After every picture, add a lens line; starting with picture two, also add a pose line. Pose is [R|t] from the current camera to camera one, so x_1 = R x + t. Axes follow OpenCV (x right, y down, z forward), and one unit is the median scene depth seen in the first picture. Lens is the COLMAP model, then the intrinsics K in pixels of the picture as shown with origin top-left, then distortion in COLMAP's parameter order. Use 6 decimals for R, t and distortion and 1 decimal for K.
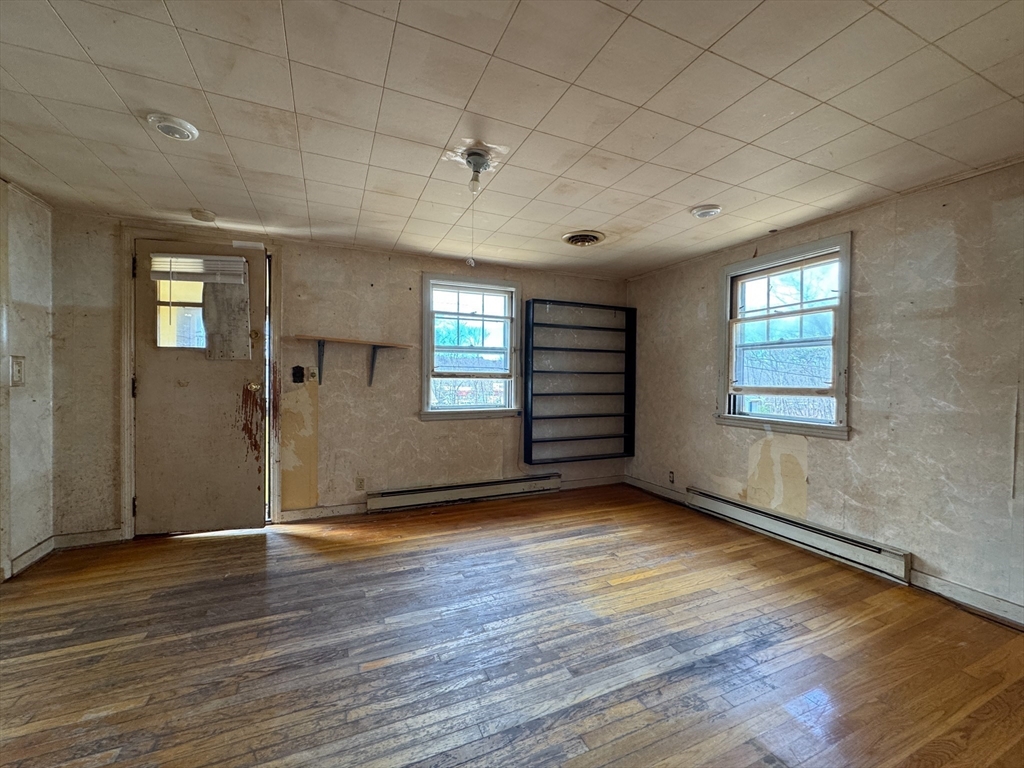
lens RADIAL K [[416.8, 0, 513.0], [0, 416.8, 381.8], [0, 0, 1]] dist [-0.002031, 0.000071]
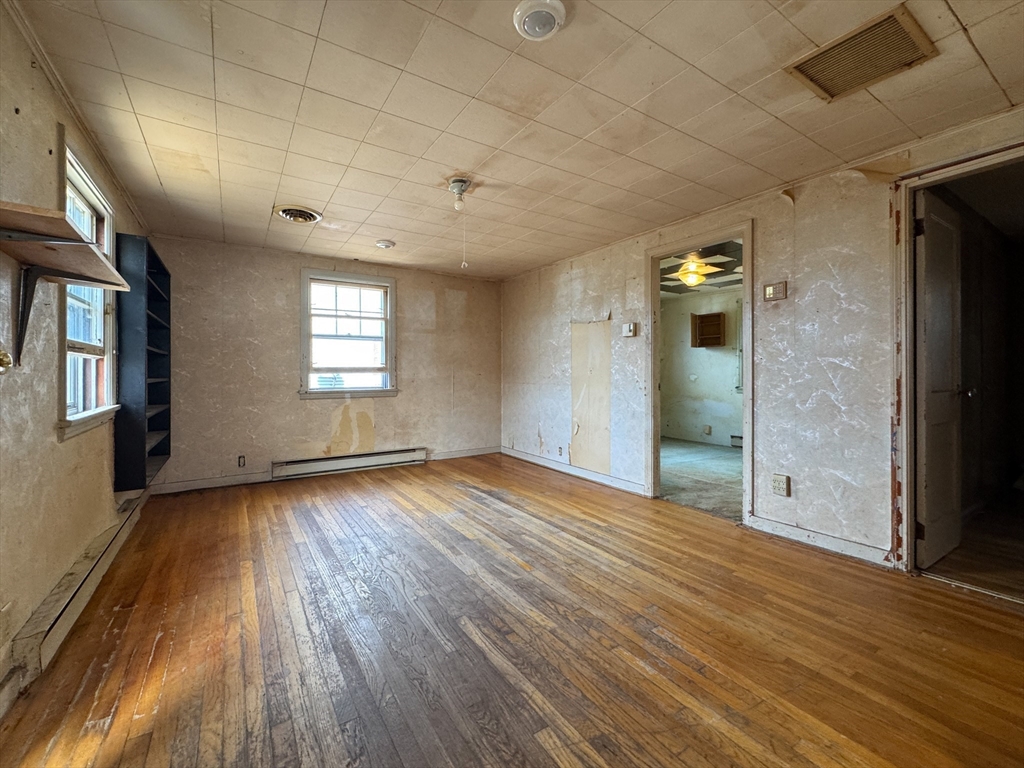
lens RADIAL K [[432.2, 0, 512.1], [0, 432.2, 371.0], [0, 0, 1]] dist [-0.000838, 0.000018]
pose [[-0.156315, -0.007166, 0.987681, -0.945455], [0.011161, 0.999897, 0.009021, 0.019000], [-0.987644, 0.012434, -0.156219, 0.698373]]
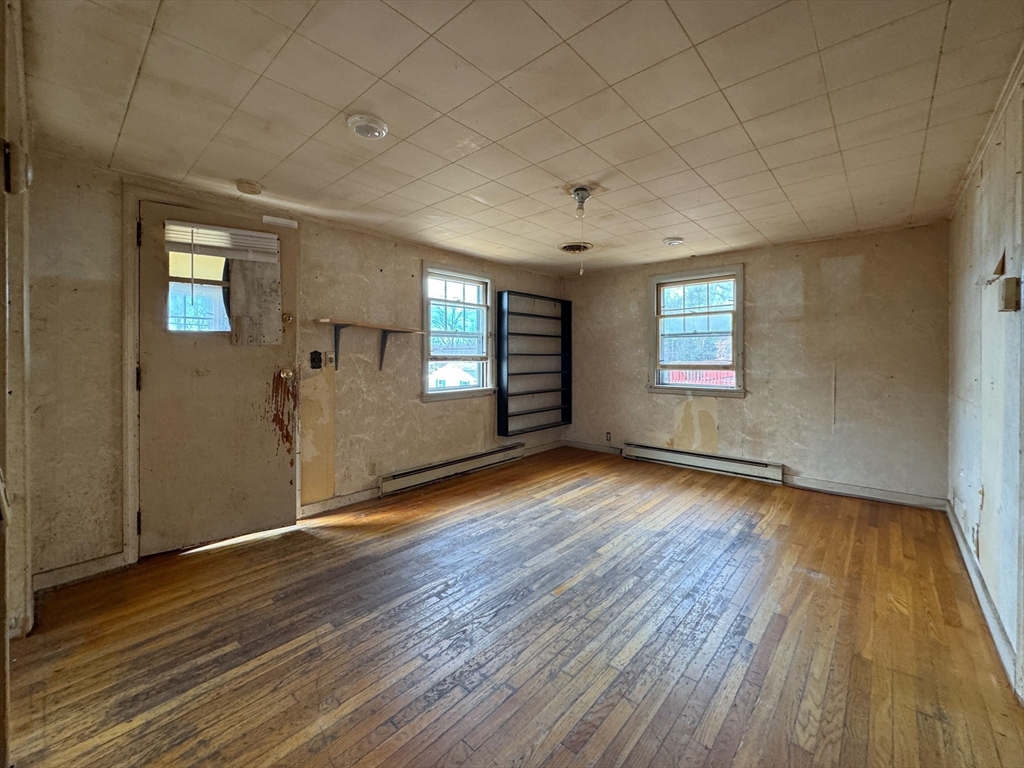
lens RADIAL K [[420.4, 0, 508.2], [0, 420.4, 357.1], [0, 0, 1]] dist [-0.001070, -0.000141]
pose [[0.913337, -0.010645, 0.407066, -0.548995], [0.014367, 0.999878, -0.006088, -0.013113], [-0.406951, 0.011409, 0.913379, -0.061310]]
